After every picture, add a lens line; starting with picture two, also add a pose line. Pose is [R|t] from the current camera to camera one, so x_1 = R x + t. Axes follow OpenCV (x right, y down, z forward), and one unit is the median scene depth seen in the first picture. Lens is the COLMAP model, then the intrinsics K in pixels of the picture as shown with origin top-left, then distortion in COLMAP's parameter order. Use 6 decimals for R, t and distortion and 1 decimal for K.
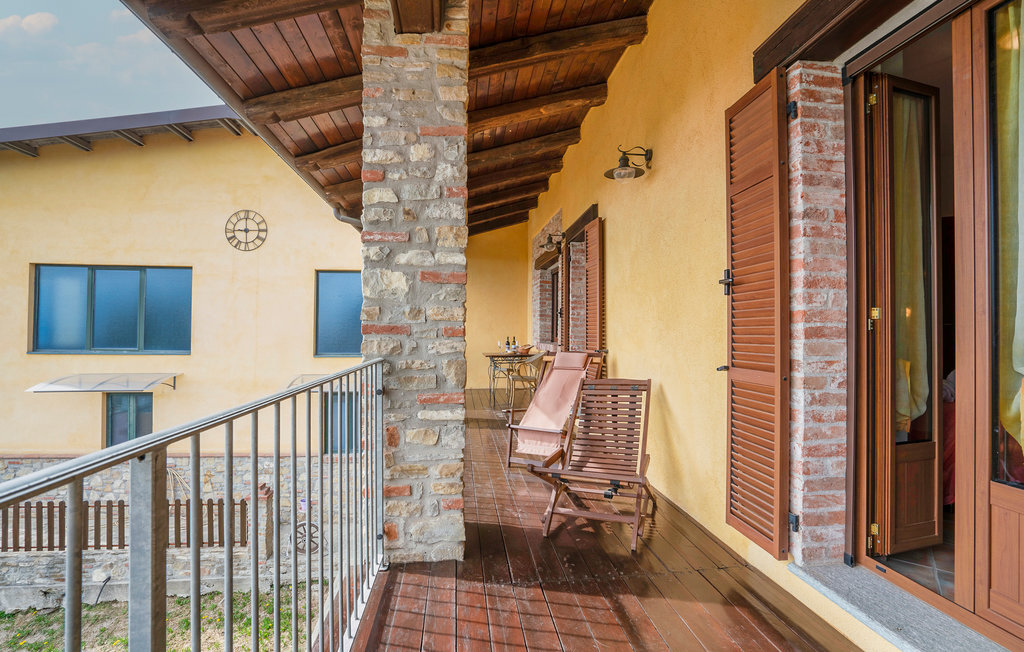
lens RADIAL K [[468.3, 0, 512.5], [0, 468.3, 326.4], [0, 0, 1]] dist [-0.038376, 0.001285]
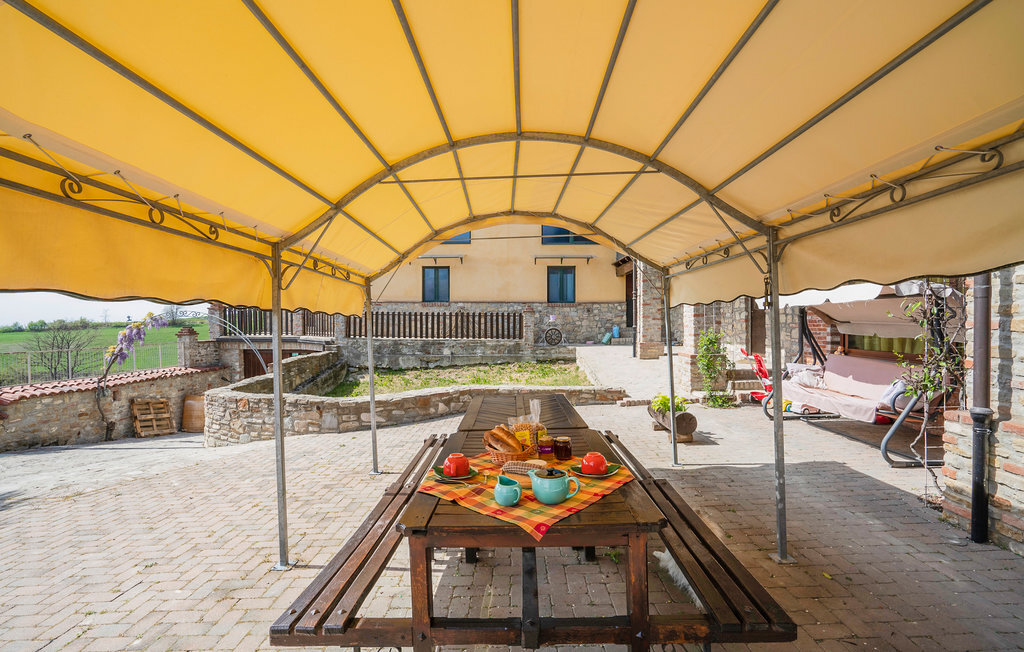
lens RADIAL K [[468.3, 0, 511.9], [0, 468.3, 327.4], [0, 0, 1]] dist [-0.038376, 0.001285]
pose [[0.991174, -0.010865, -0.132119, -0.326041], [0.013813, 0.999675, 0.021417, 0.341031], [0.131844, -0.023053, 0.991002, -0.718226]]
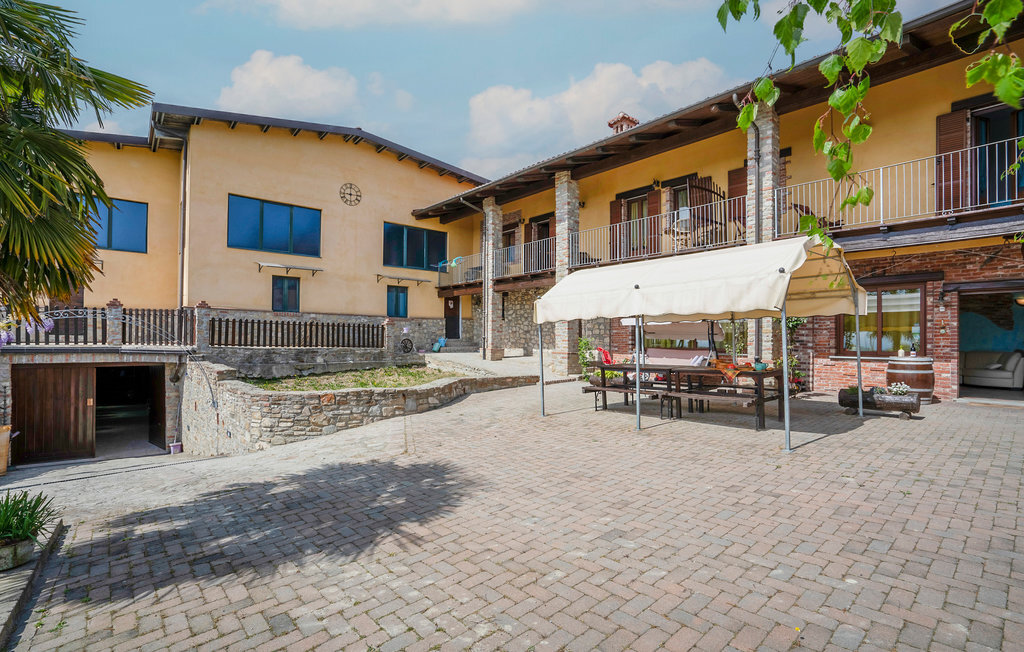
lens RADIAL K [[468.3, 0, 519.5], [0, 468.3, 332.2], [0, 0, 1]] dist [-0.038376, 0.001285]
pose [[0.831321, 0.004108, 0.555777, -1.082167], [-0.006143, 0.999980, 0.001796, 0.348298], [-0.555759, -0.004907, 0.831329, -0.959593]]
